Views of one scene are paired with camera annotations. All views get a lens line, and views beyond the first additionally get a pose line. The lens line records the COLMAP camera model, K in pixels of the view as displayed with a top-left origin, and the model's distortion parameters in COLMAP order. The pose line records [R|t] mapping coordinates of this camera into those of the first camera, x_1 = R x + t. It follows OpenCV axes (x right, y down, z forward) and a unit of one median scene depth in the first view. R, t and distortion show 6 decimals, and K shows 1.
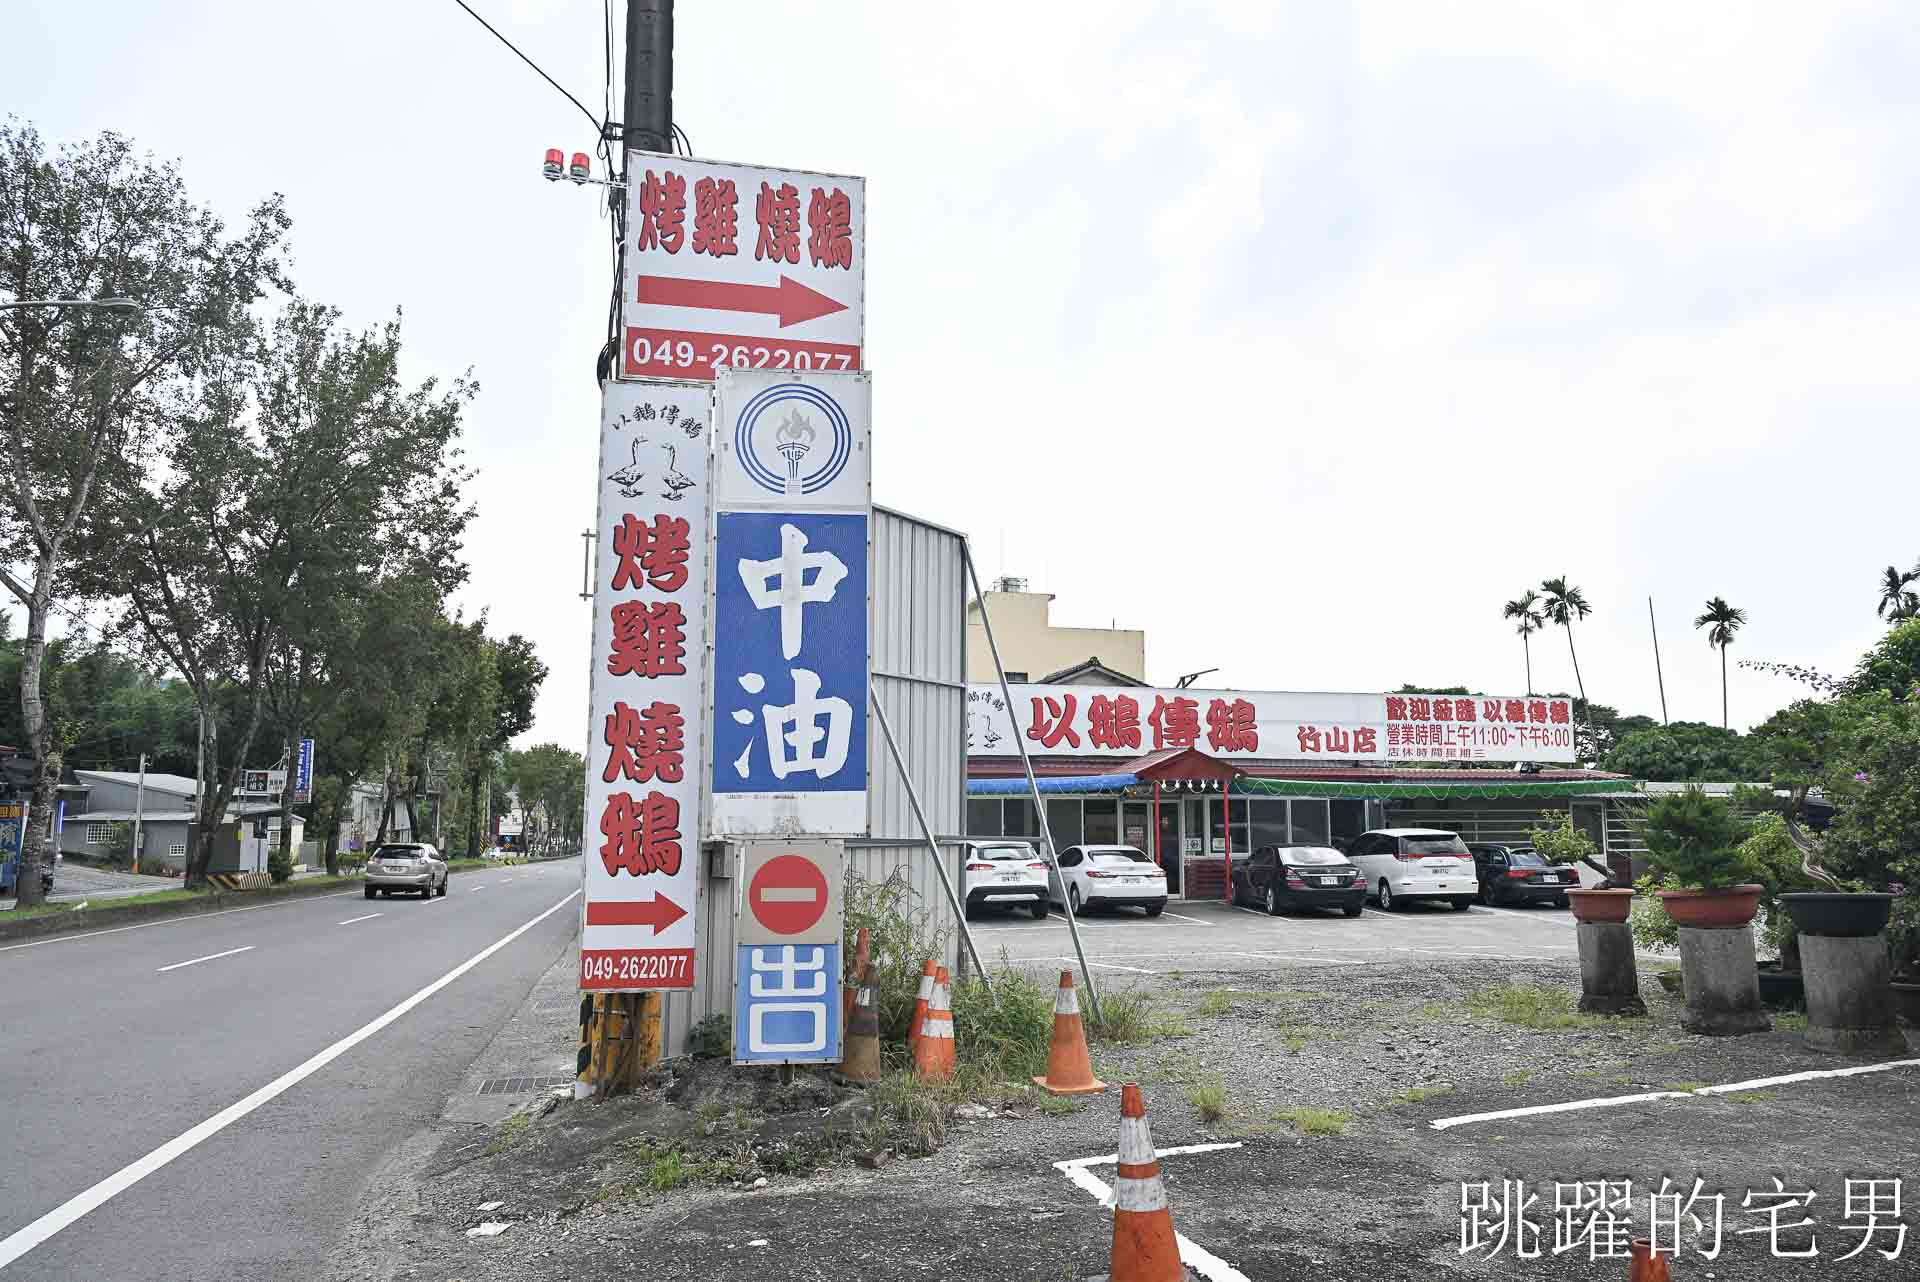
lens RADIAL K [[1280.1, 0, 961.1], [0, 1280.1, 644.9], [0, 0, 1]] dist [-0.003934, -0.008176]
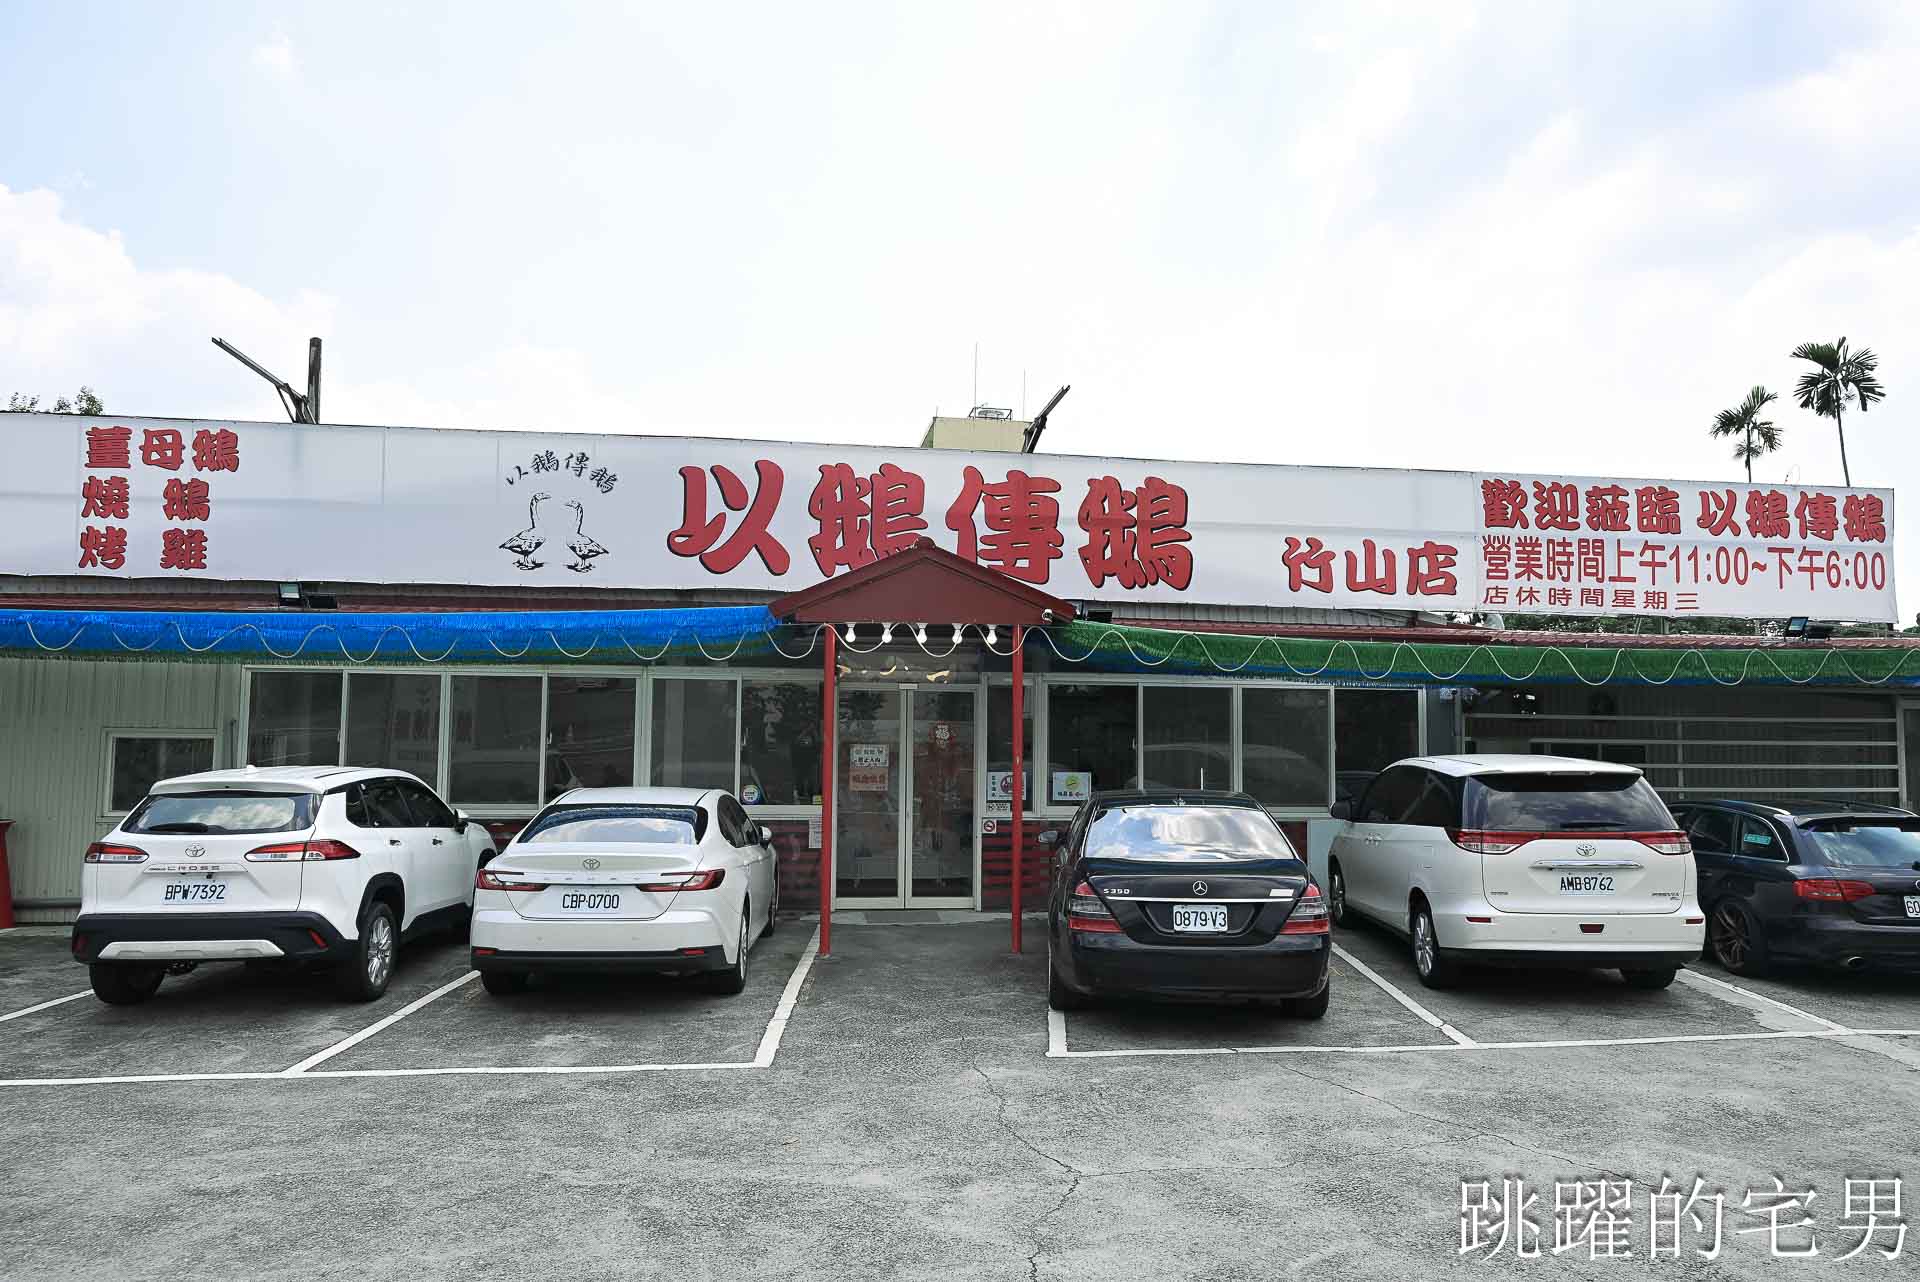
lens RADIAL K [[1280.1, 0, 962.7], [0, 1280.1, 632.0], [0, 0, 1]] dist [-0.003934, -0.008176]
pose [[0.993876, 0.001996, -0.110483, 0.197991], [0.003287, 0.998861, 0.047611, 0.075554], [0.110452, -0.047682, 0.992737, 0.518501]]
